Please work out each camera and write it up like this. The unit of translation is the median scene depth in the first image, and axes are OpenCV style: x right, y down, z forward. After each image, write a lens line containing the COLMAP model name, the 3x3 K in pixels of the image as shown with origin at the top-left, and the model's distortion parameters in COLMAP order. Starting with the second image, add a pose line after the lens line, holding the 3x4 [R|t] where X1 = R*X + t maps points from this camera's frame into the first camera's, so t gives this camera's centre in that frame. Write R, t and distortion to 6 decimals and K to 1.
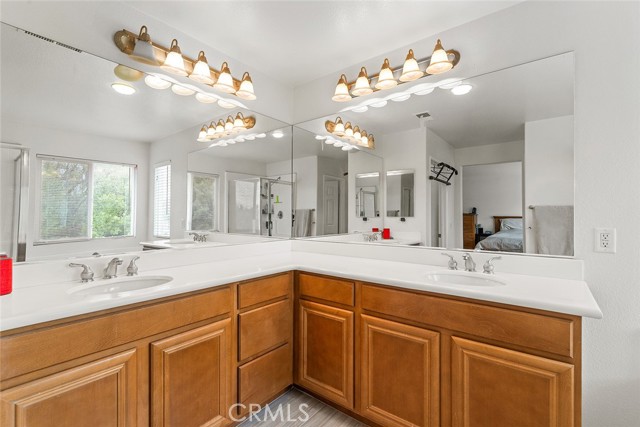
lens RADIAL K [[288.6, 0, 321.1], [0, 288.6, 213.8], [0, 0, 1]] dist [0.001770, -0.000359]
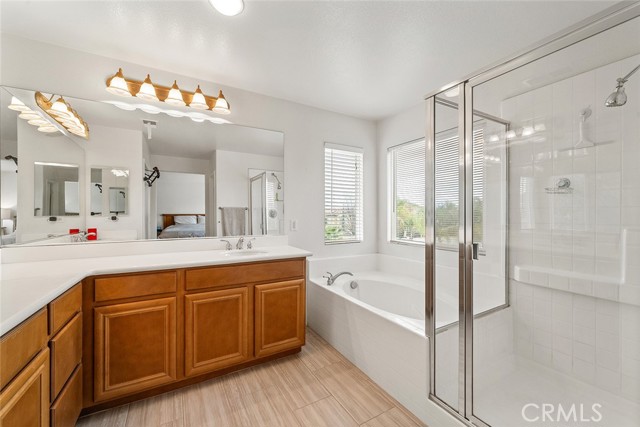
lens RADIAL K [[255.6, 0, 319.8], [0, 255.6, 213.9], [0, 0, 1]] dist [-0.001119, -0.000432]
pose [[0.382252, -0.000969, 0.924057, -0.611060], [-0.003396, 0.999991, 0.002454, 0.001315], [-0.924052, -0.004077, 0.382246, 0.067743]]
